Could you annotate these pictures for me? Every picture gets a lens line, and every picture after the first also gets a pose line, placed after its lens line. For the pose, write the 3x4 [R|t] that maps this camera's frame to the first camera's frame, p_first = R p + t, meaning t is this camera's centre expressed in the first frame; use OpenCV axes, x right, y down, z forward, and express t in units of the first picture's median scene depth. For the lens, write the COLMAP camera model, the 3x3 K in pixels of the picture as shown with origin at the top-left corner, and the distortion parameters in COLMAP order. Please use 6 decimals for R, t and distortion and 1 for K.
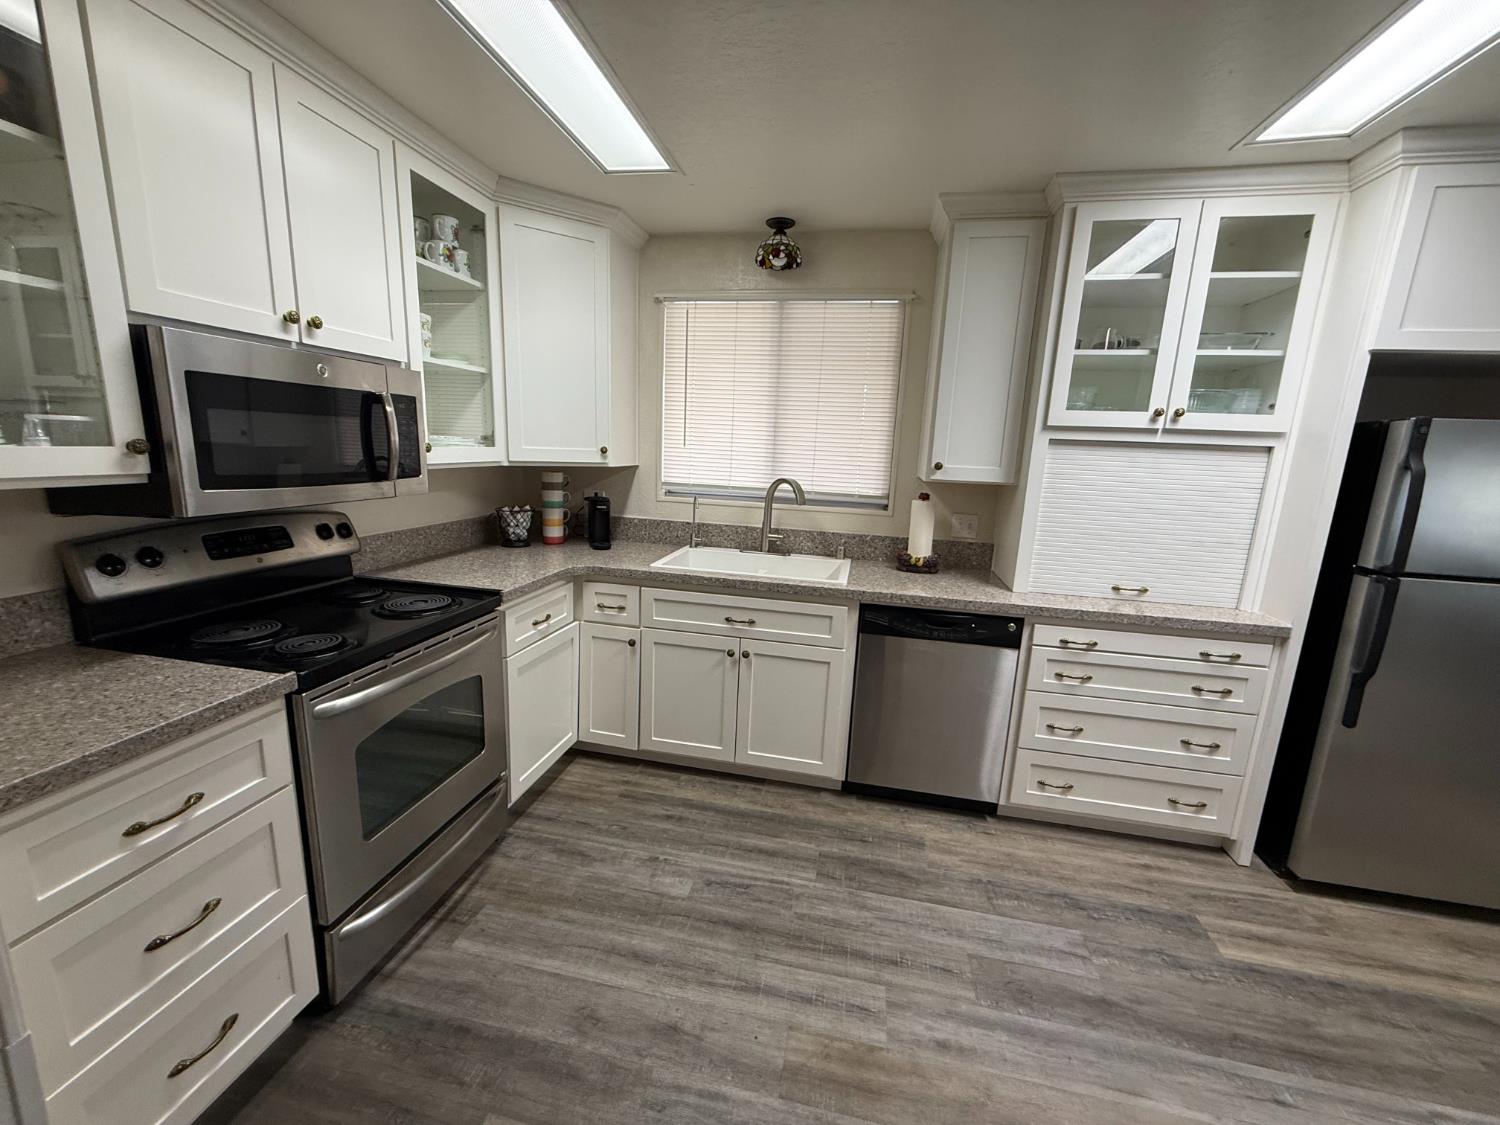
lens RADIAL K [[596.4, 0, 747.8], [0, 596.4, 564.6], [0, 0, 1]] dist [0.000939, -0.000074]
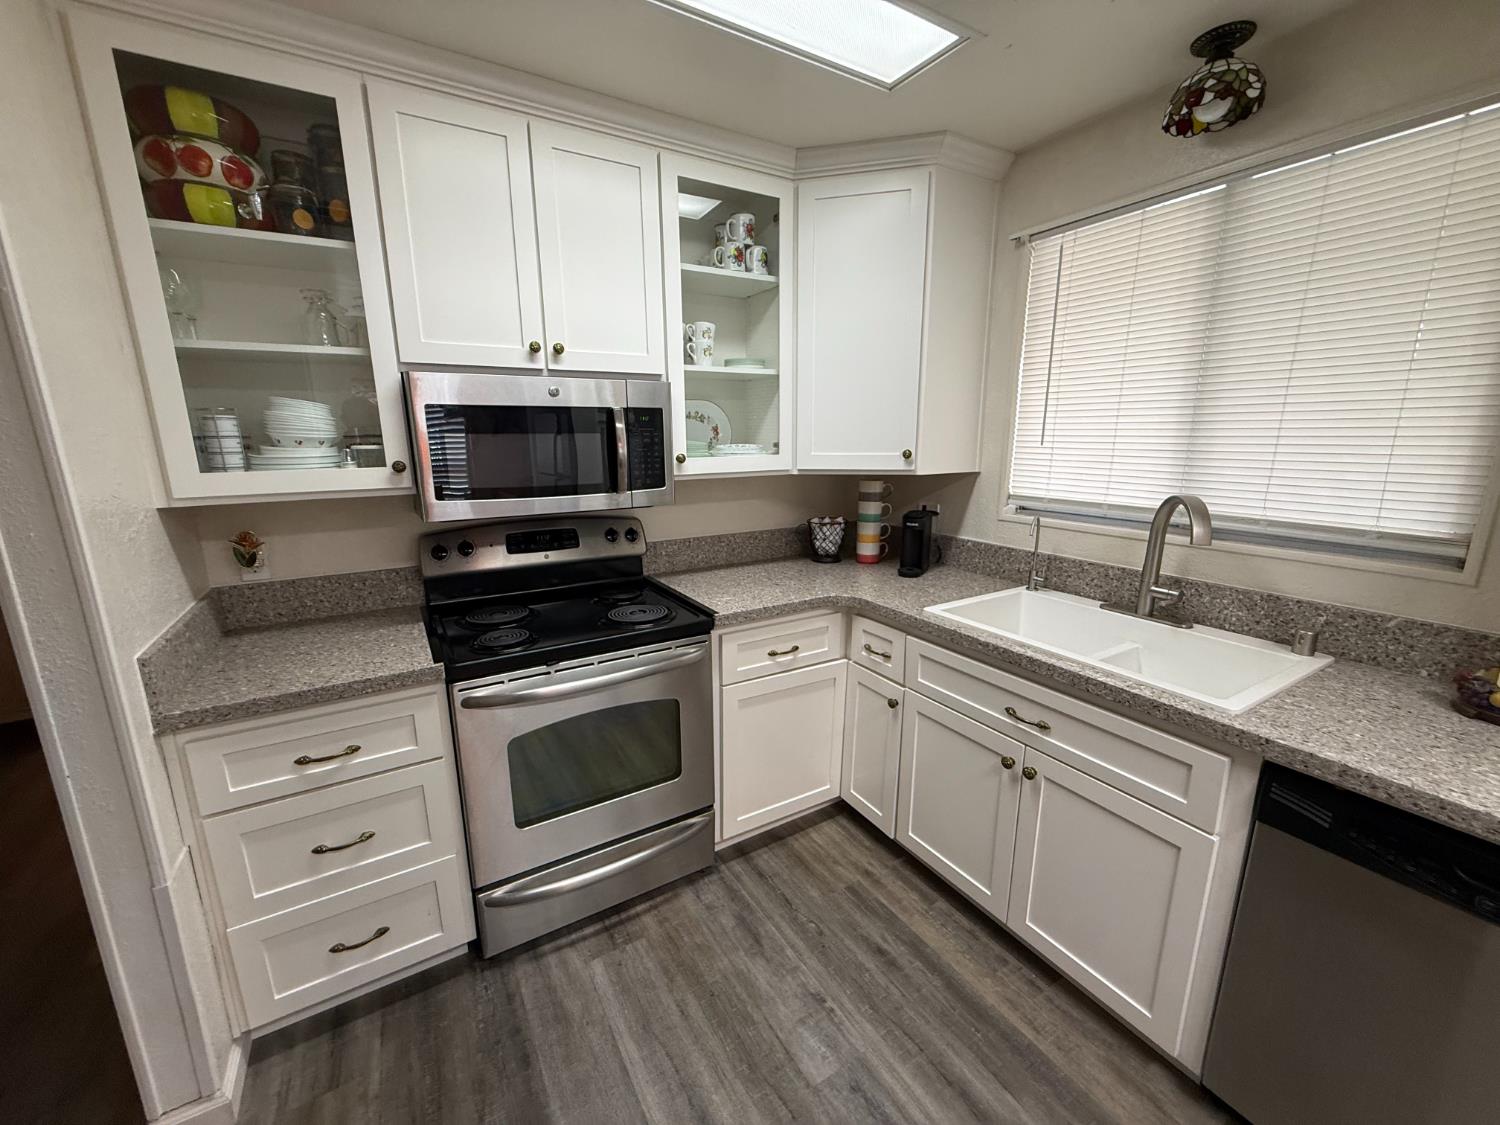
lens RADIAL K [[596.4, 0, 747.4], [0, 596.4, 565.2], [0, 0, 1]] dist [0.000939, -0.000074]
pose [[0.674620, 0.113434, -0.729398, 0.260965], [-0.111461, 0.992446, 0.051252, -0.076606], [0.729702, 0.046724, 0.682167, 0.381504]]
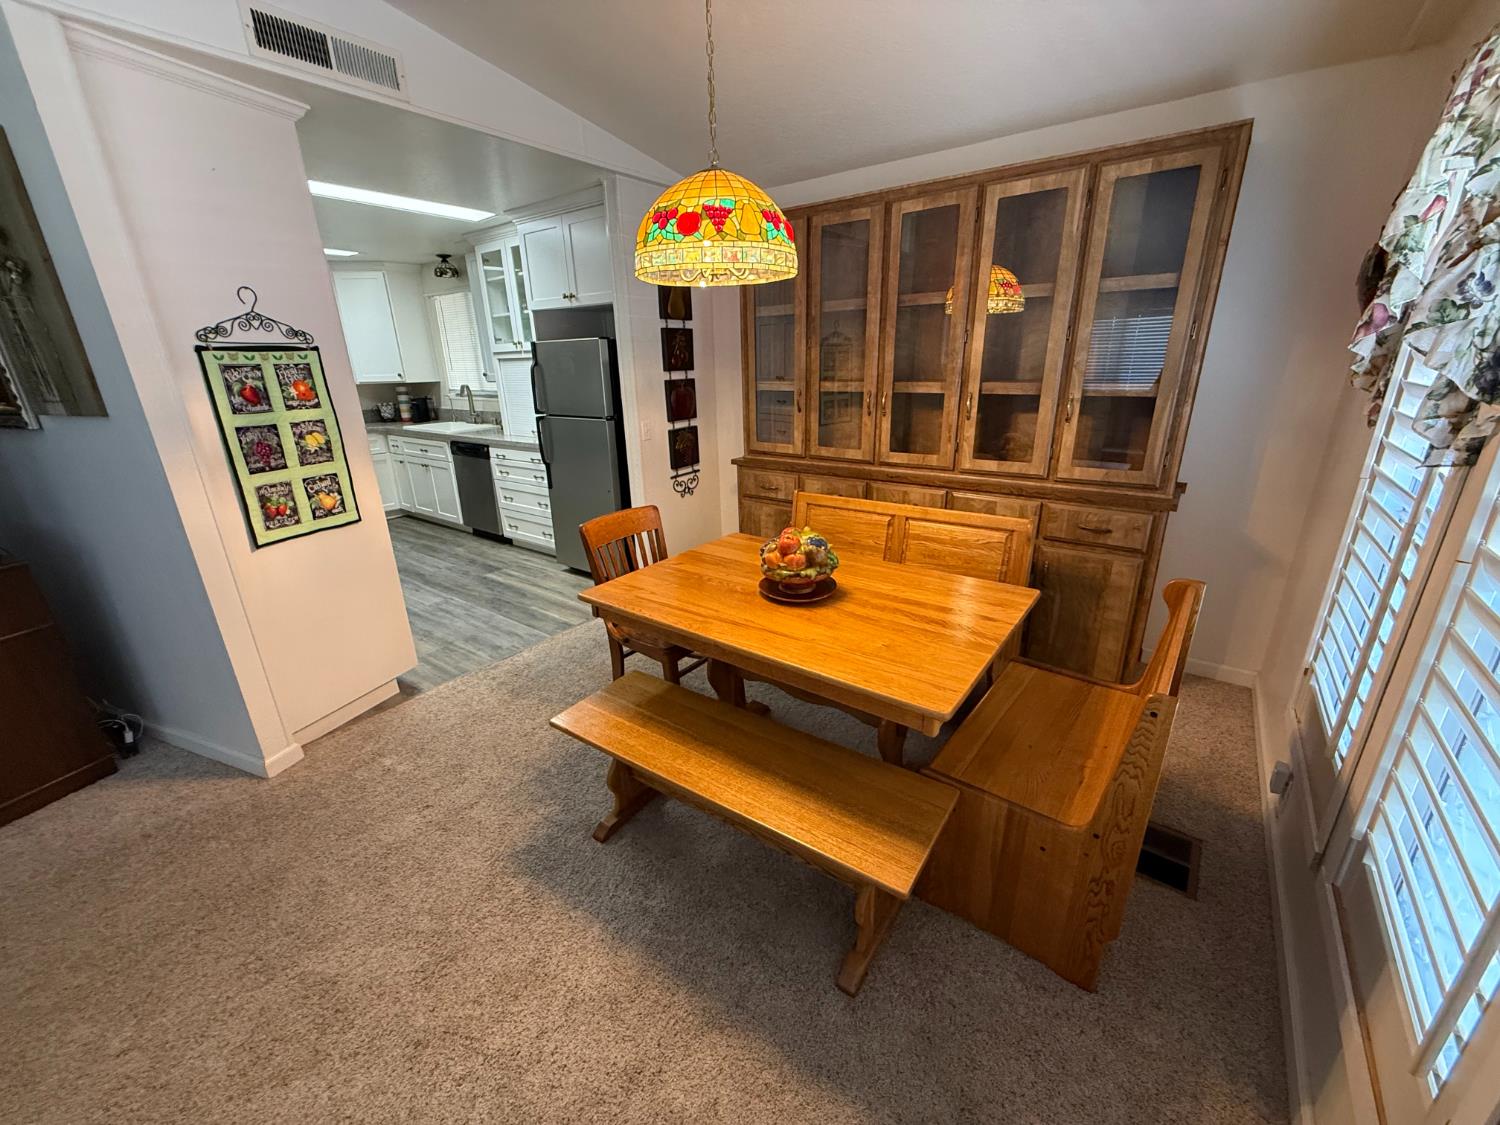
lens RADIAL K [[596.4, 0, 745.7], [0, 596.4, 564.2], [0, 0, 1]] dist [0.000939, -0.000074]
pose [[0.904029, 0.079564, -0.420001, 2.320333], [-0.024538, 0.990564, 0.134833, 0.209381], [0.426766, -0.111587, 0.897452, -0.616788]]
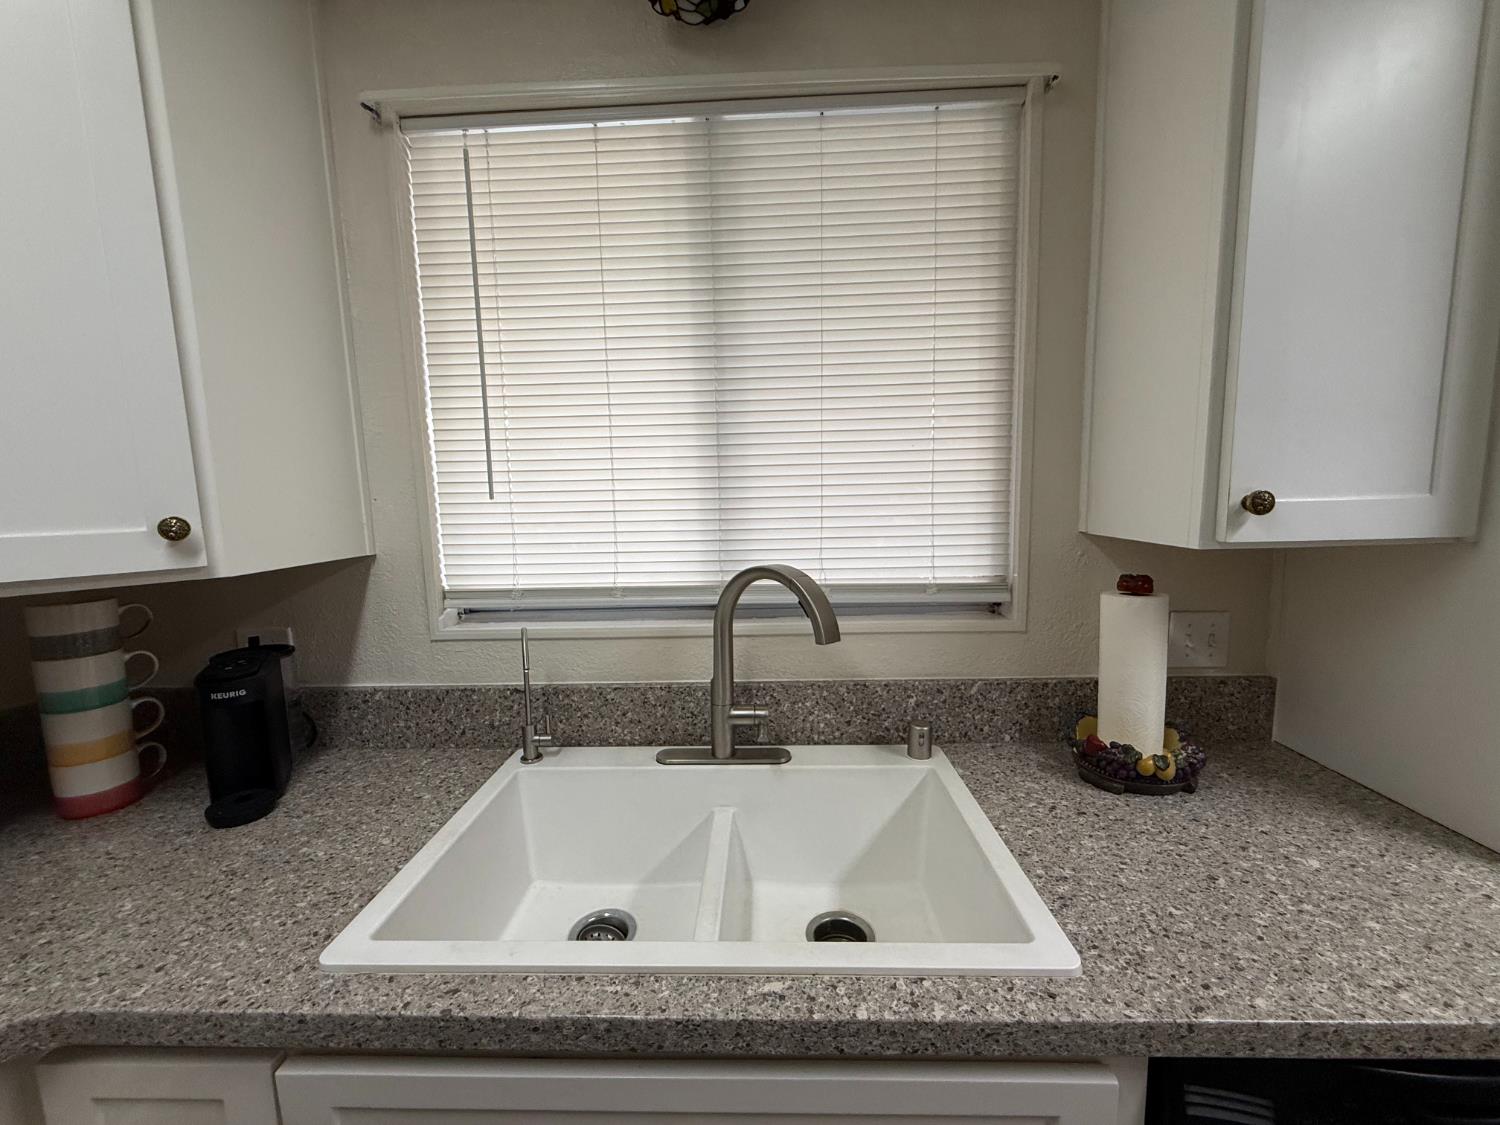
lens RADIAL K [[596.4, 0, 748.5], [0, 596.4, 565.2], [0, 0, 1]] dist [0.000939, -0.000074]
pose [[0.983250, -0.087988, 0.159619, -0.007822], [0.100124, 0.992535, -0.069639, -0.152721], [-0.152300, 0.084455, 0.984719, 0.816201]]
